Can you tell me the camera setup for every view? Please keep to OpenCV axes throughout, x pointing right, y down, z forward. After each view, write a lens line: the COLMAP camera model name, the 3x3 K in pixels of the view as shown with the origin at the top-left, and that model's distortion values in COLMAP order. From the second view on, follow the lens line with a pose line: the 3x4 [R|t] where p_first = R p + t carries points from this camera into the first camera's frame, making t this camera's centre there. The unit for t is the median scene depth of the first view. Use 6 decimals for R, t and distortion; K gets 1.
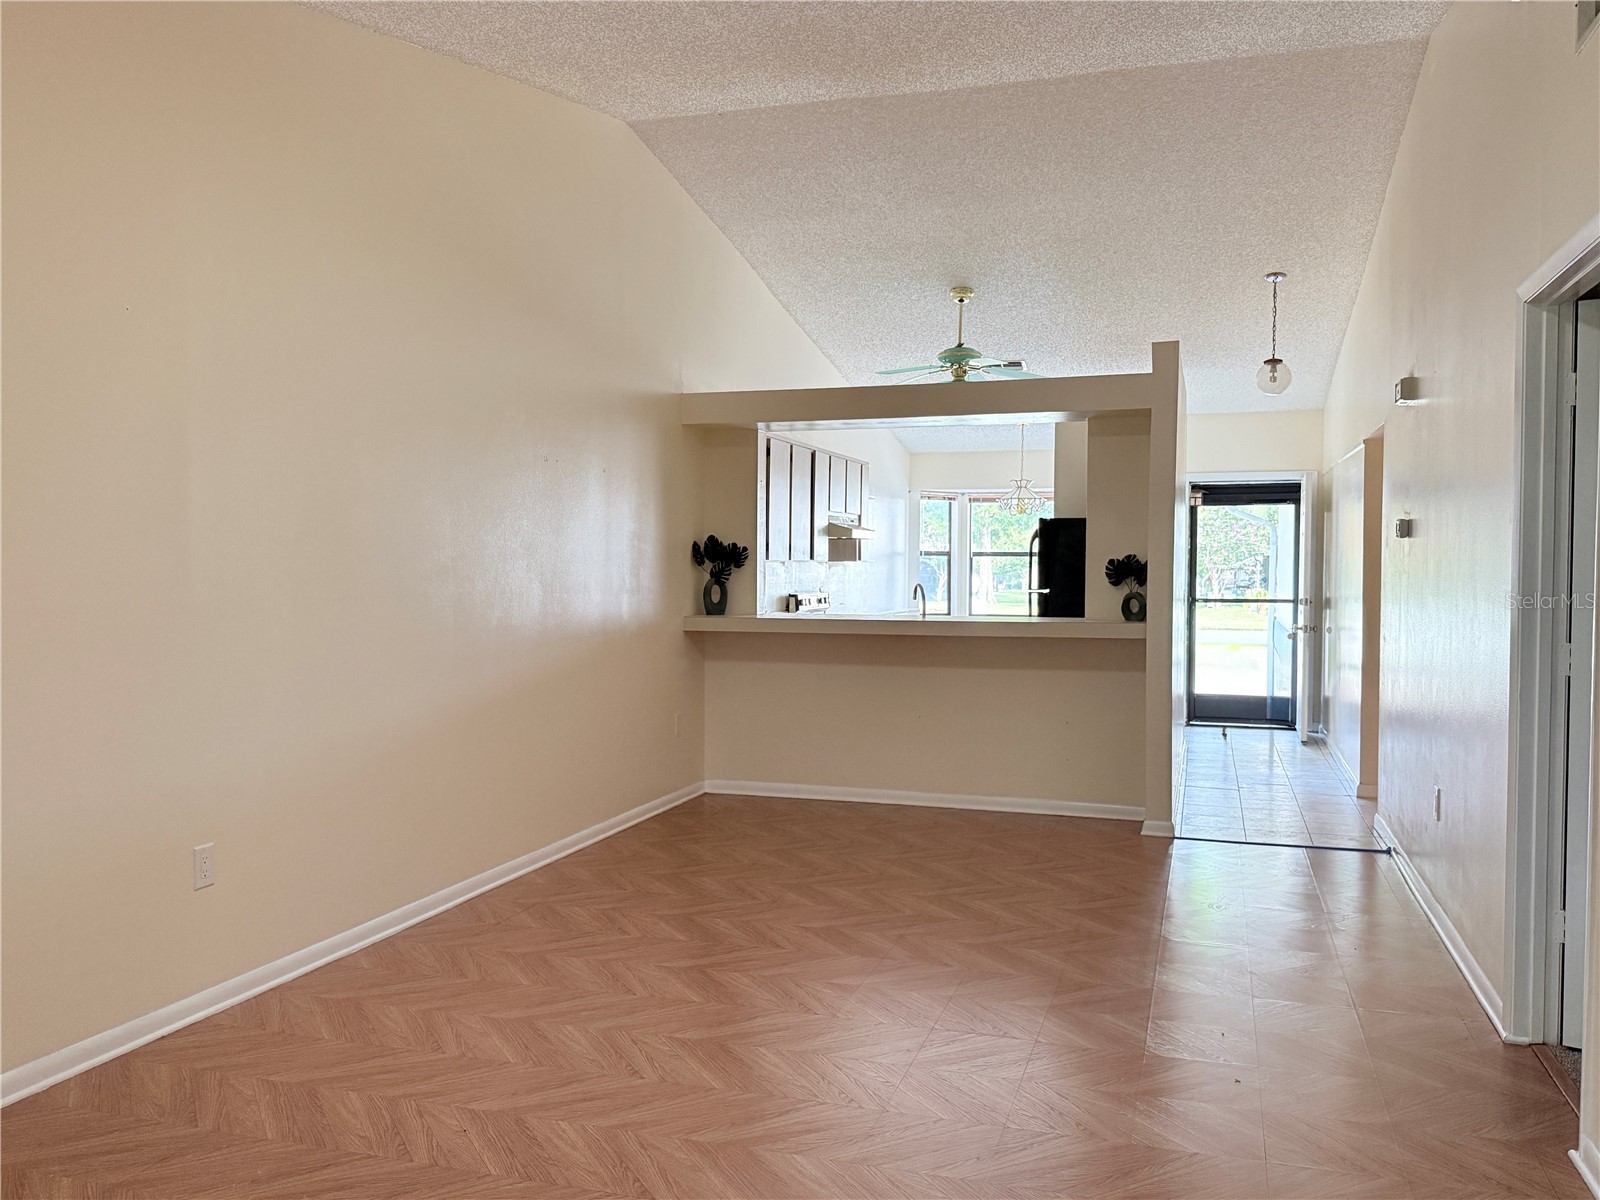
lens RADIAL K [[1308.4, 0, 800.0], [0, 1308.4, 600.0], [0, 0, 1]] dist [0.195791, -0.447956]
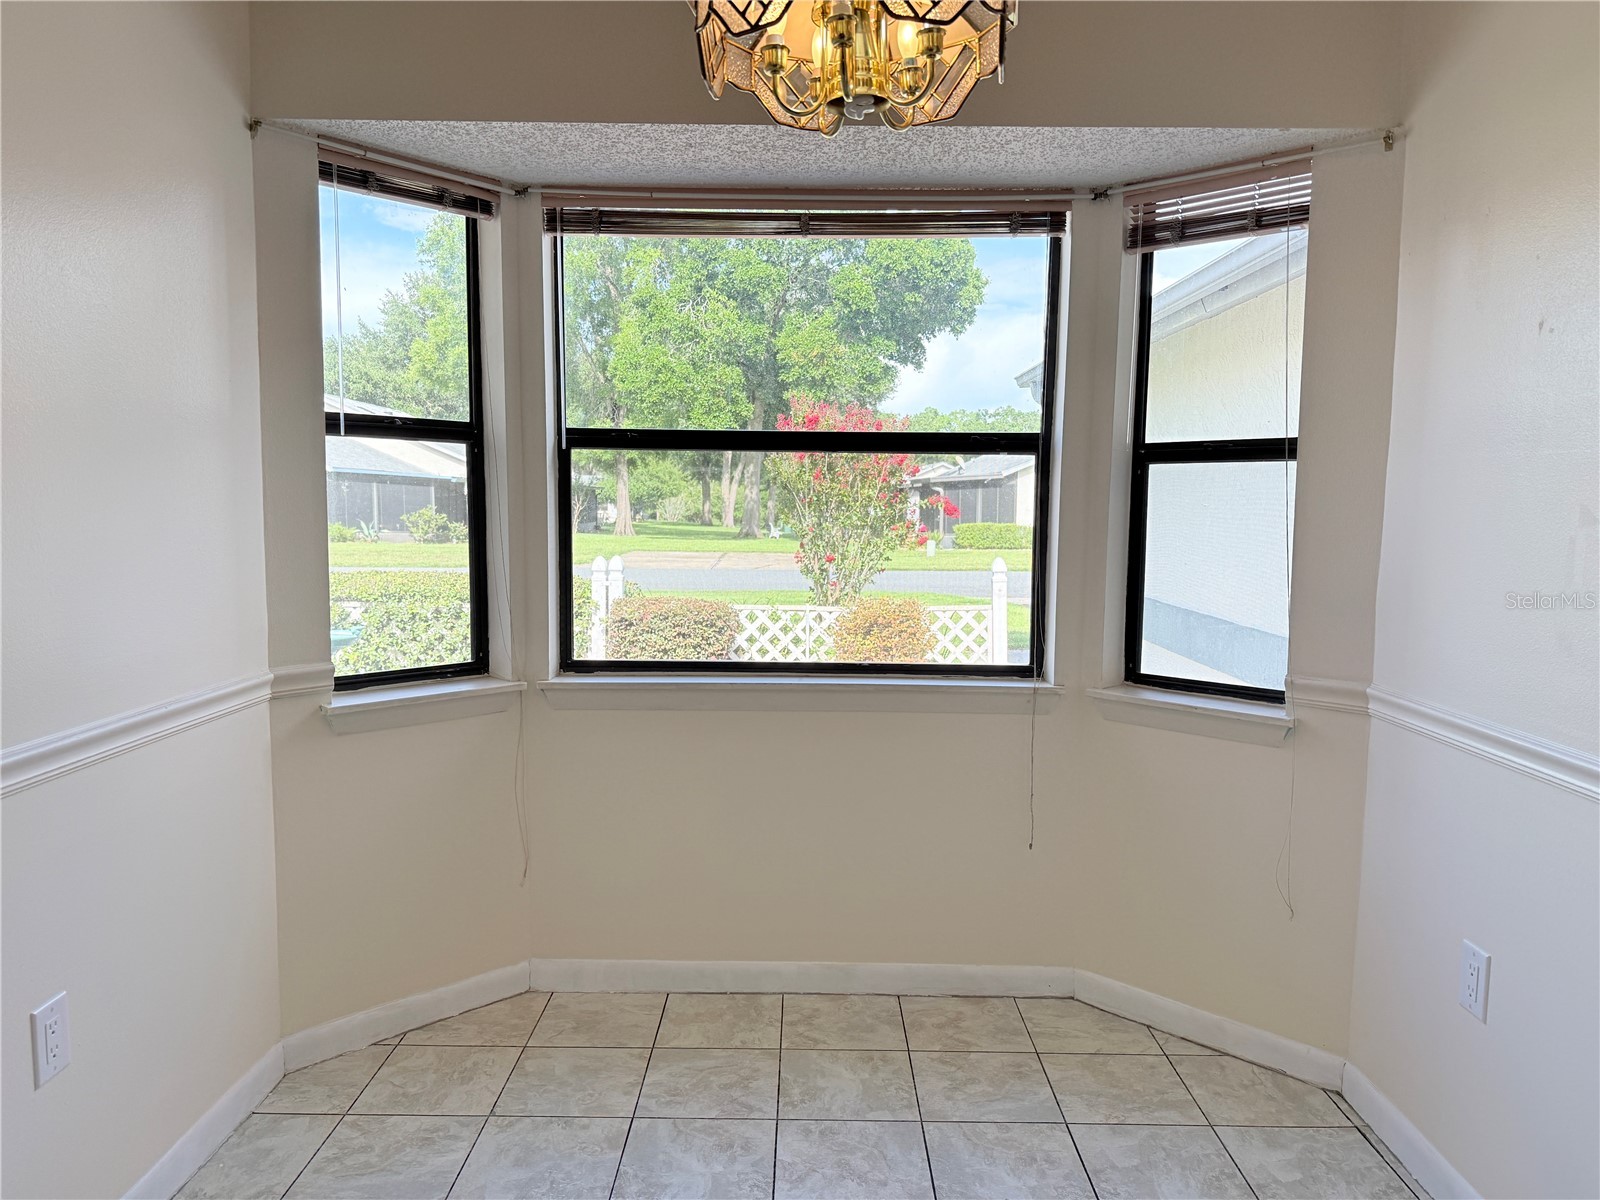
lens RADIAL K [[1104.3, 0, 800.0], [0, 1104.3, 600.0], [0, 0, 1]] dist [0.064886, -0.115549]
pose [[0.955893, -0.023011, 0.292812, 0.186112], [0.003653, 0.997781, 0.066487, -0.028326], [-0.293692, -0.062485, 0.953856, 1.303638]]
